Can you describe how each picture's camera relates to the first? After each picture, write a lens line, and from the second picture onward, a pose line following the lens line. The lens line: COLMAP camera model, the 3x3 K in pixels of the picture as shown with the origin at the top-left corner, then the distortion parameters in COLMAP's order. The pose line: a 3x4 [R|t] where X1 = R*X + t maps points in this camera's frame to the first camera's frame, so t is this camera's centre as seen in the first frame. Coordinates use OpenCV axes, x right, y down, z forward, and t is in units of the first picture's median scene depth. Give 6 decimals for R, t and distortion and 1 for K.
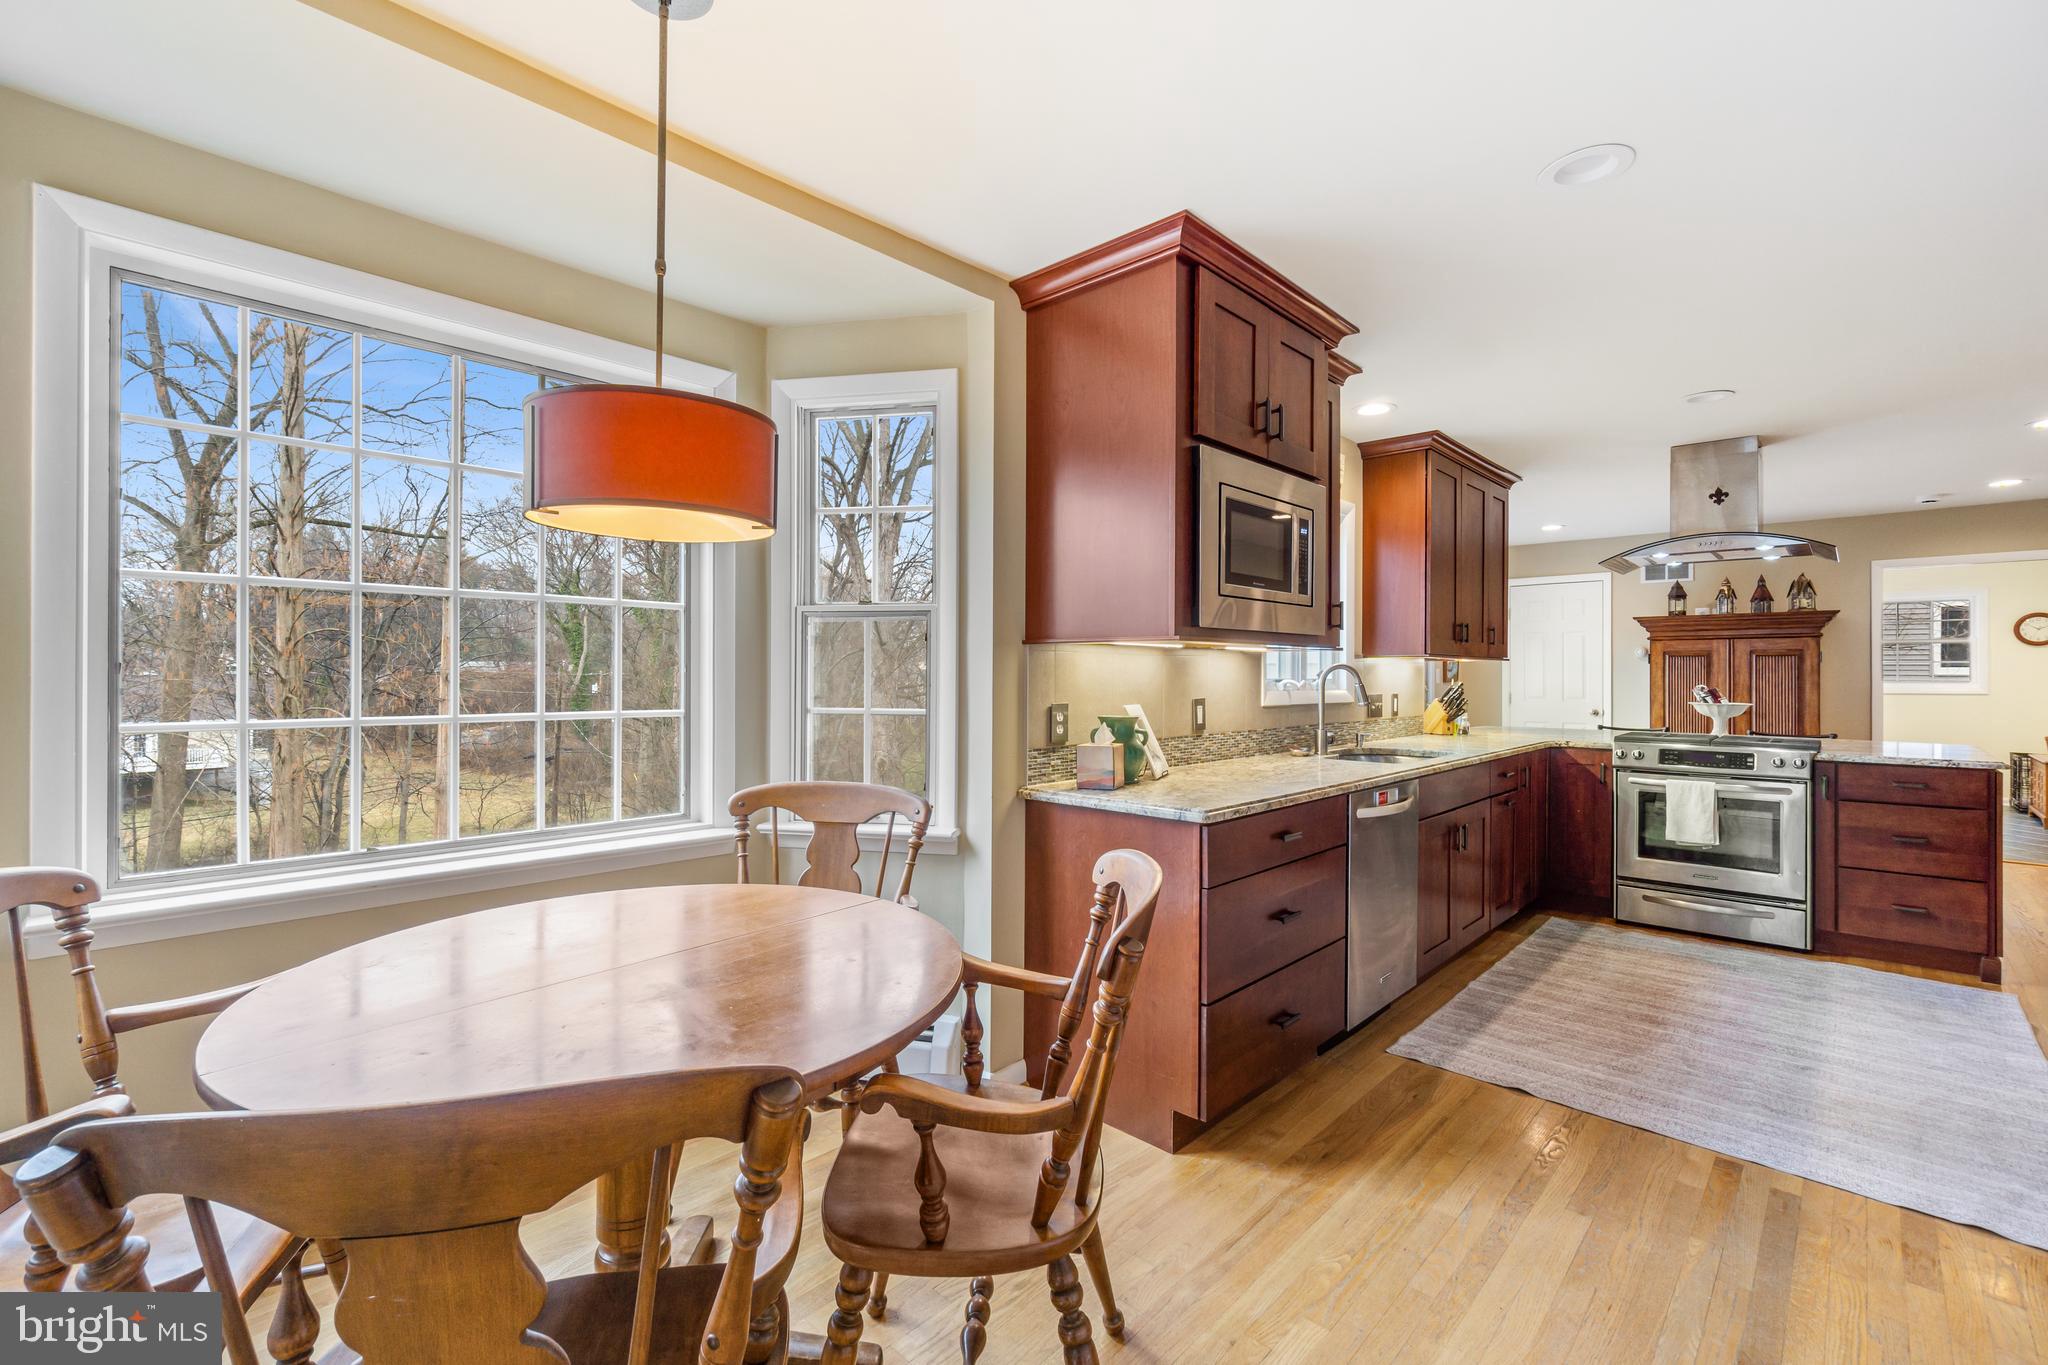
lens RADIAL K [[890.0, 0, 1000.2], [0, 890.0, 674.9], [0, 0, 1]] dist [-0.001577, 0.000626]
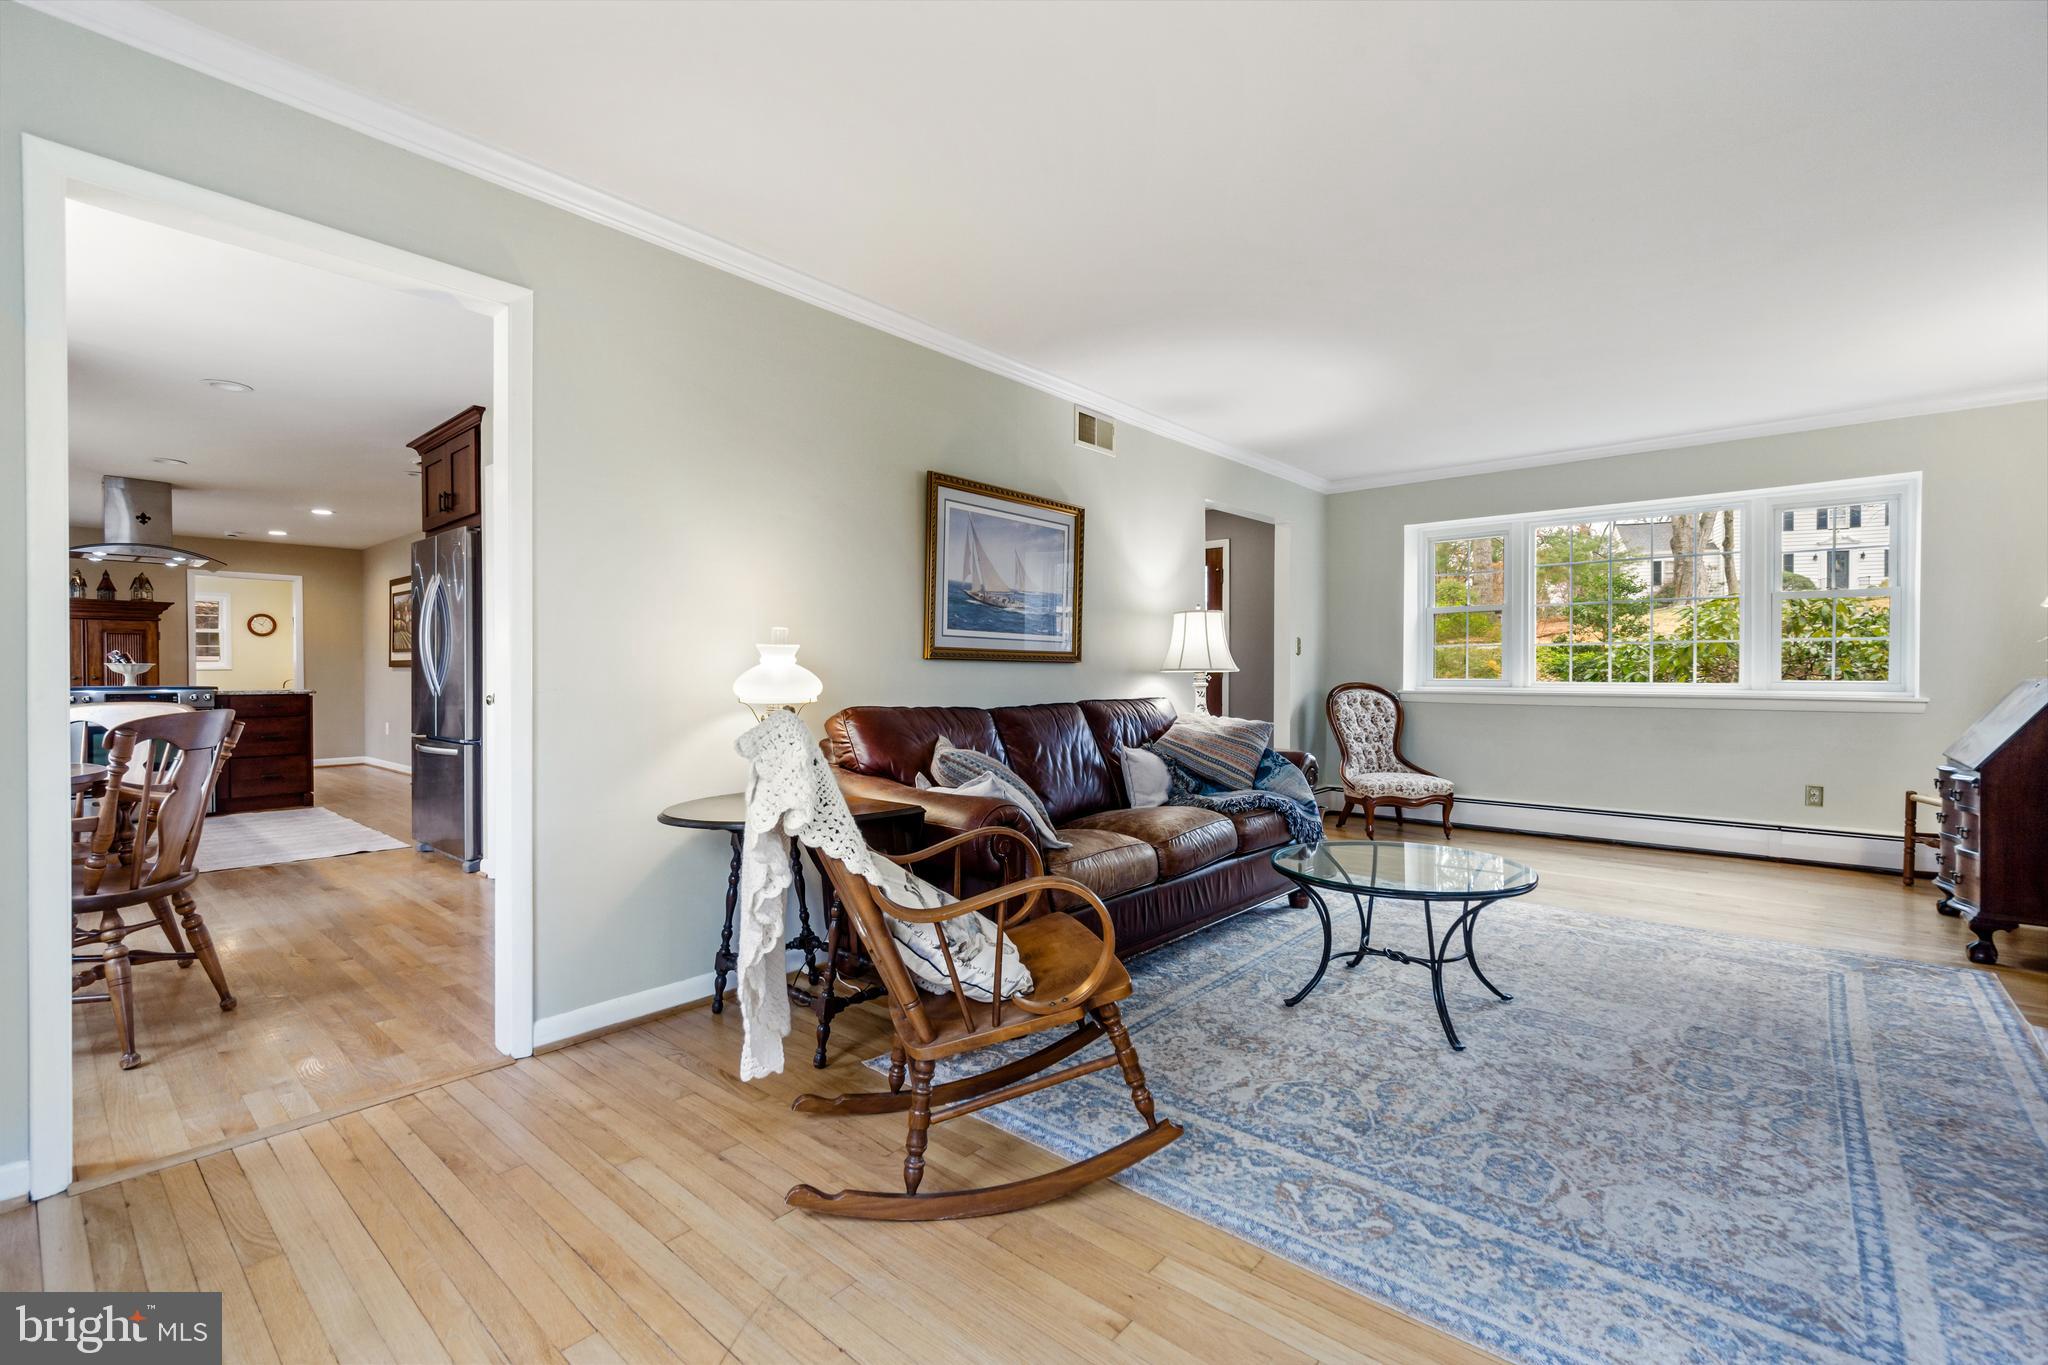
lens RADIAL K [[890.0, 0, 1022.8], [0, 890.0, 678.3], [0, 0, 1]] dist [-0.001577, 0.000626]
pose [[-0.050997, -0.010721, 0.998641, -0.887912], [0.002227, 0.999939, 0.010849, 0.057984], [-0.998696, 0.002777, -0.050970, -0.440833]]
